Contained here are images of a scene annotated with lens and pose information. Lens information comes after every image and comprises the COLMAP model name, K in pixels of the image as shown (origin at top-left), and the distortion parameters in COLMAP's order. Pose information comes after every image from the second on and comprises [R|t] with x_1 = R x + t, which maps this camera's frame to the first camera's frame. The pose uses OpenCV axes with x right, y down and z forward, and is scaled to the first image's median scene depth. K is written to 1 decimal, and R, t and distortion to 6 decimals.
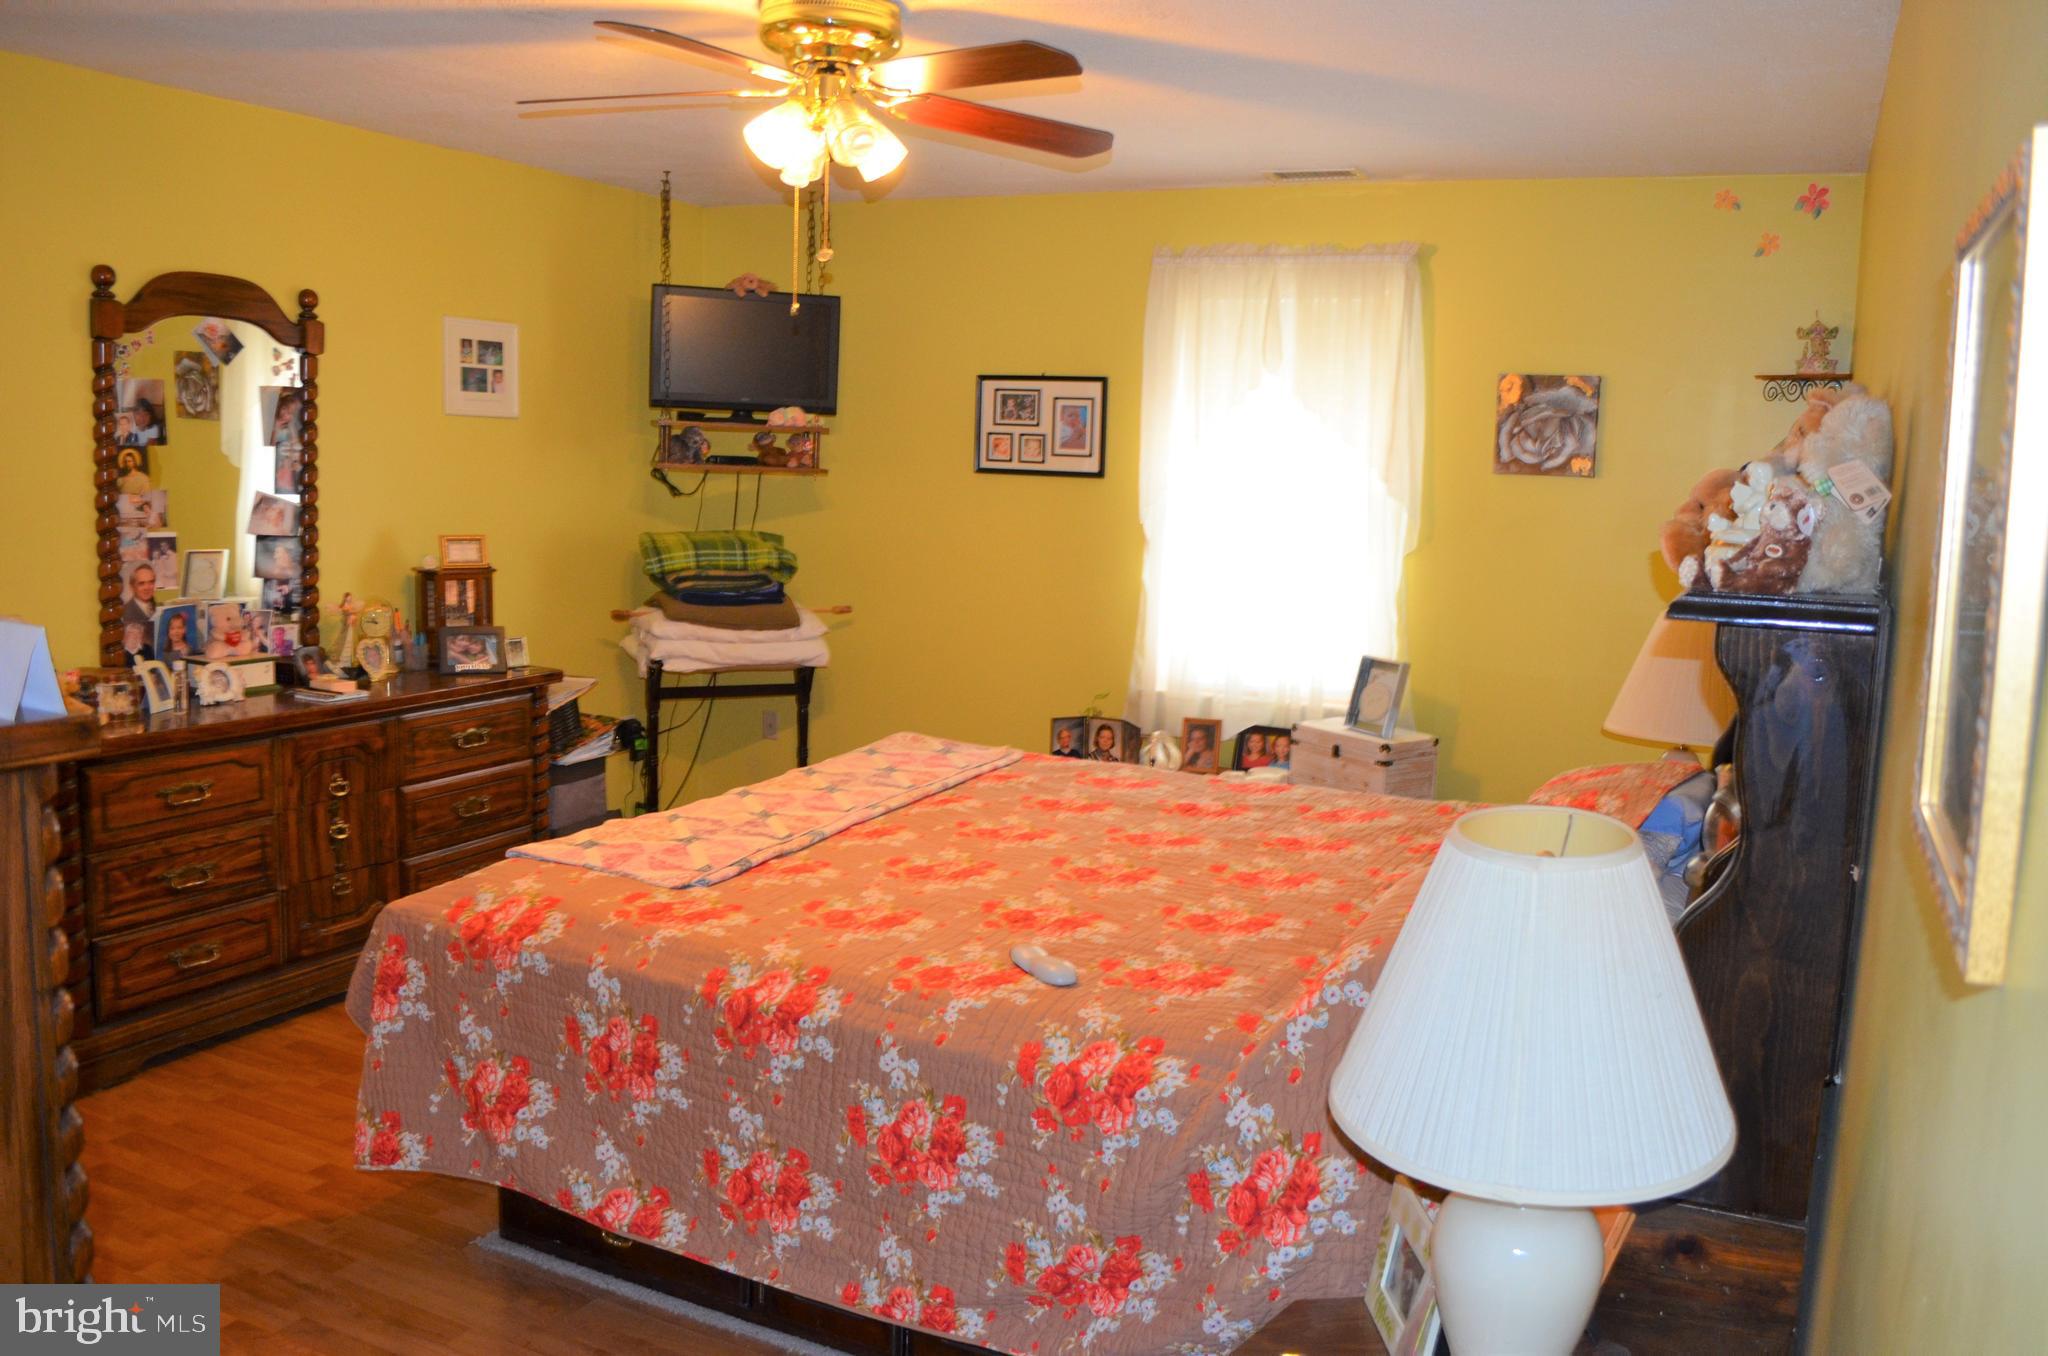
lens RADIAL K [[1605.7, 0, 1041.3], [0, 1605.7, 683.5], [0, 0, 1]] dist [-0.080062, 0.007825]
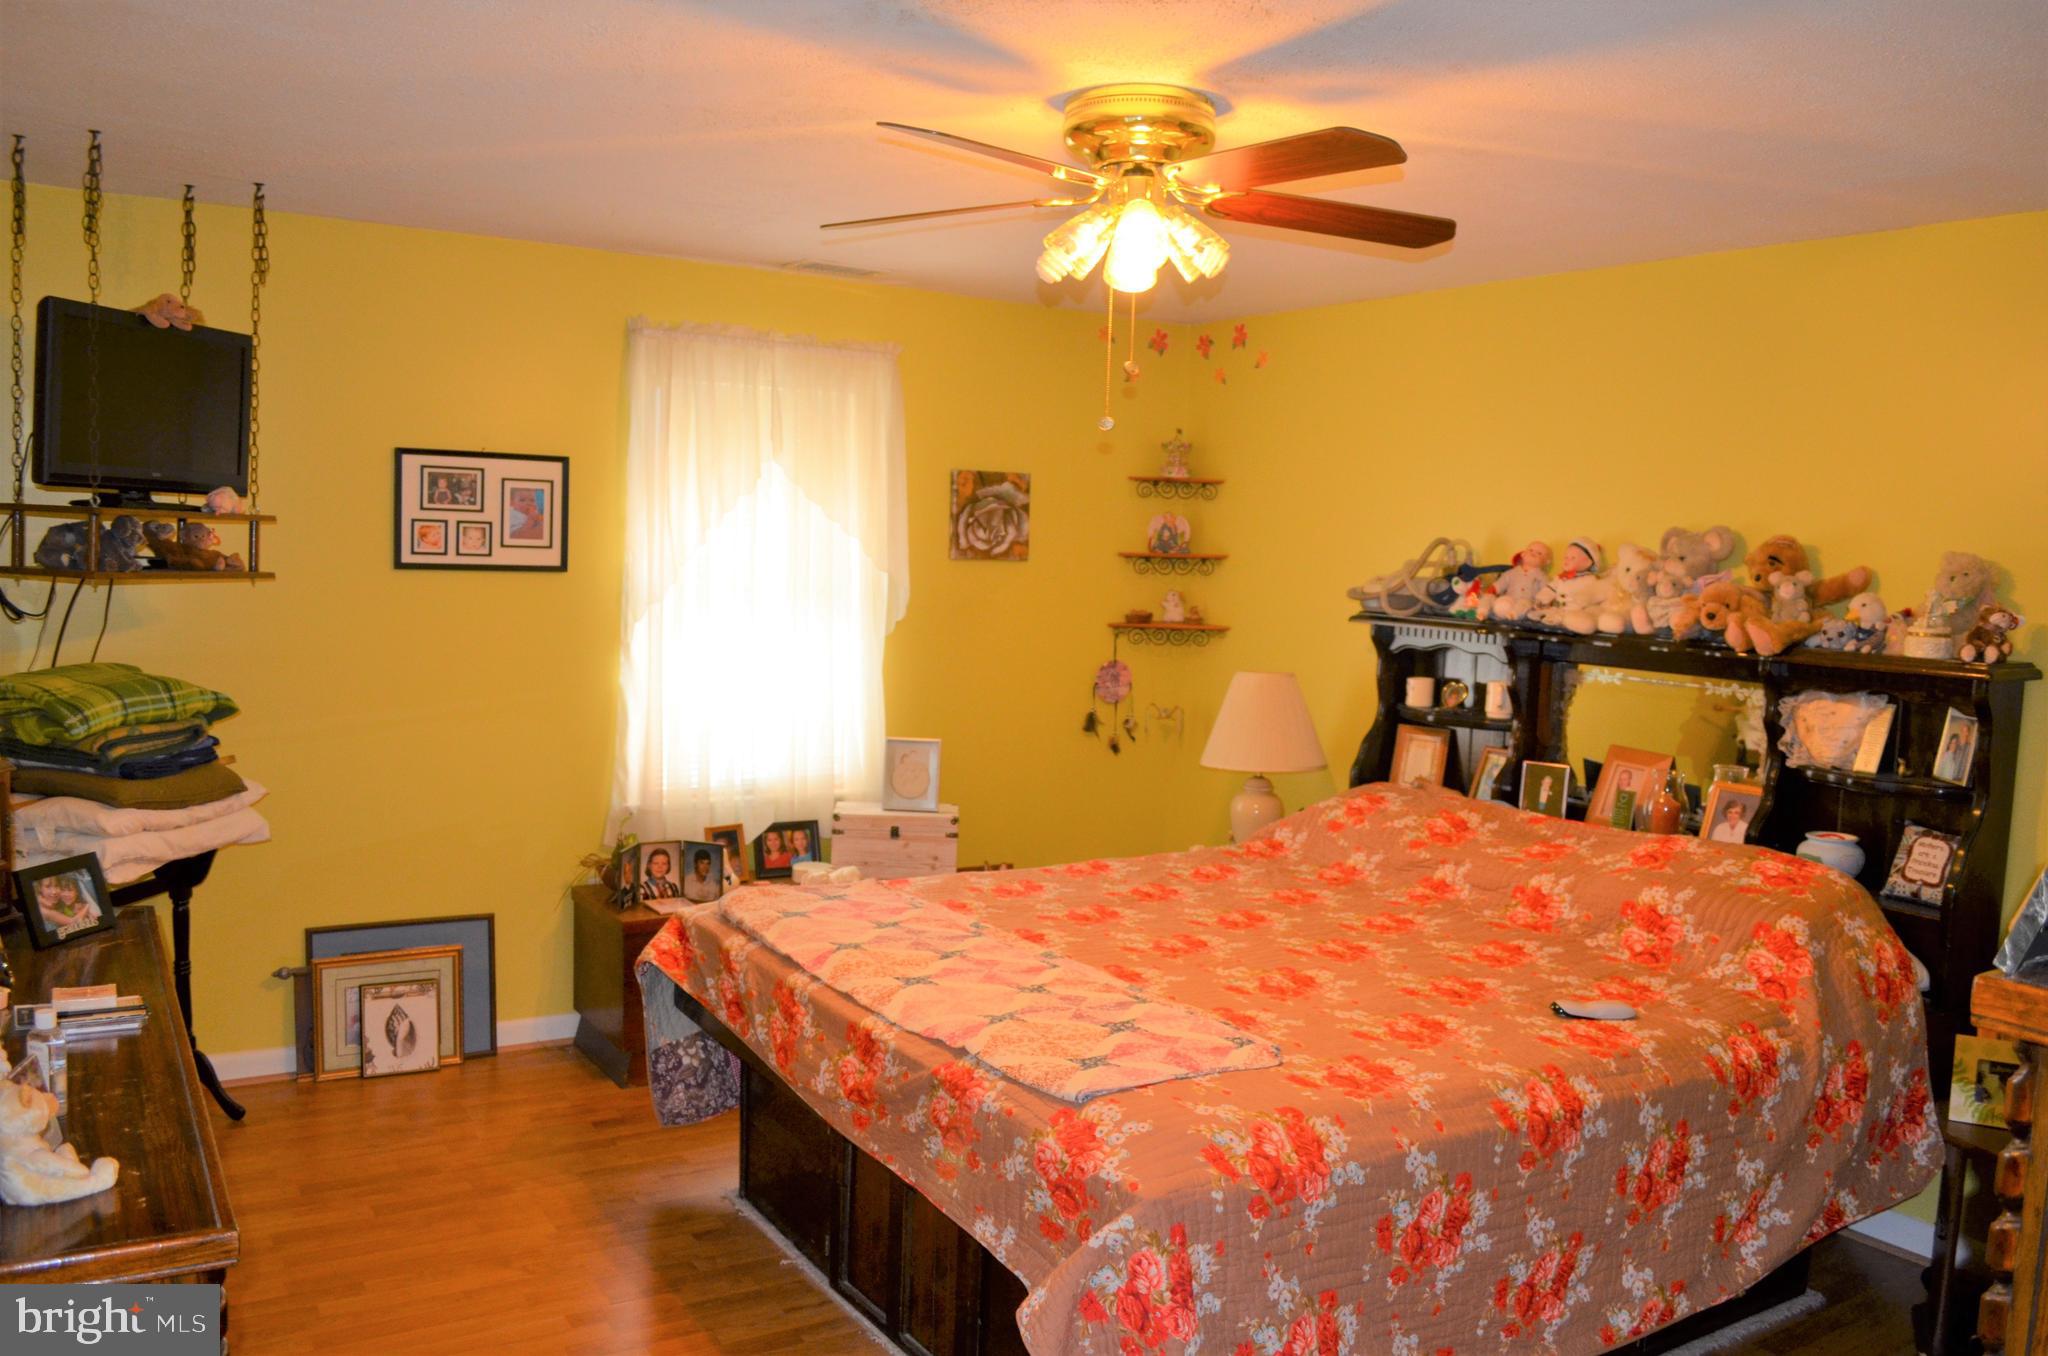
lens RADIAL K [[1605.7, 0, 1041.3], [0, 1605.7, 683.5], [0, 0, 1]] dist [-0.080062, 0.007825]
pose [[0.529496, -0.088554, 0.843678, -0.611521], [0.105470, 0.993692, 0.038107, -0.080413], [-0.841730, 0.068805, 0.535496, 0.351611]]
